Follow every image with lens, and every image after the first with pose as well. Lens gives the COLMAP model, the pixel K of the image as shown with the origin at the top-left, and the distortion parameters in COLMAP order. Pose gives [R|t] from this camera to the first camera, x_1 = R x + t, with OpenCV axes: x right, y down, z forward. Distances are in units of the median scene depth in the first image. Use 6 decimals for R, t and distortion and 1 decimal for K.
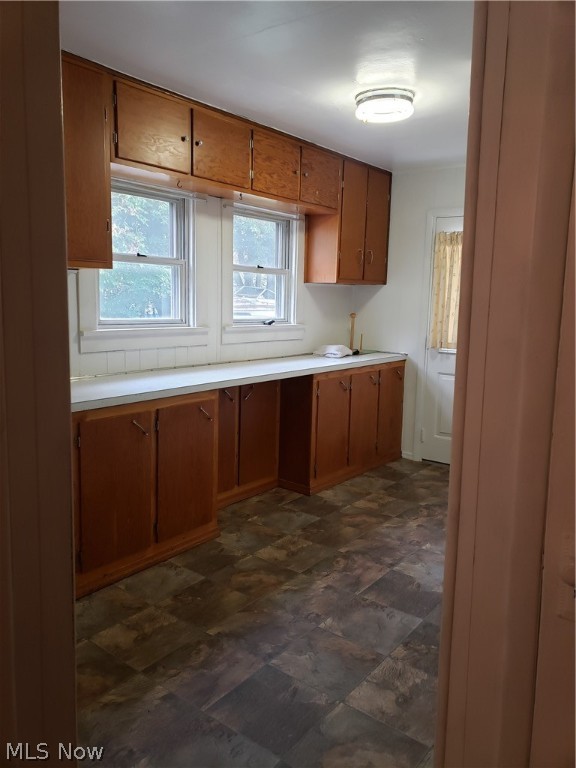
lens RADIAL K [[589.3, 0, 290.0], [0, 589.3, 373.5], [0, 0, 1]] dist [0.098615, -0.103350]
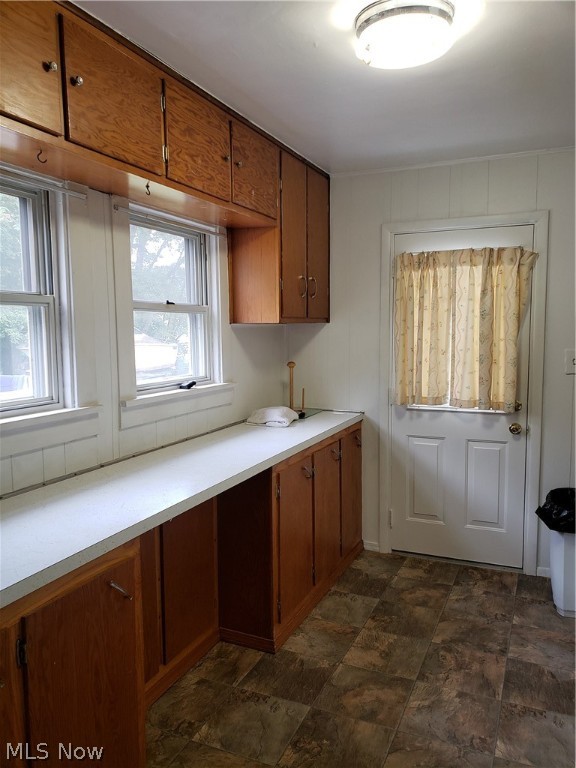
lens RADIAL K [[597.1, 0, 298.8], [0, 597.1, 386.4], [0, 0, 1]] dist [0.038560, -0.005635]
pose [[0.967749, -0.055126, 0.245809, -0.086577], [0.062140, 0.997849, -0.020865, -0.069503], [-0.244131, 0.035467, 0.969094, 0.345046]]
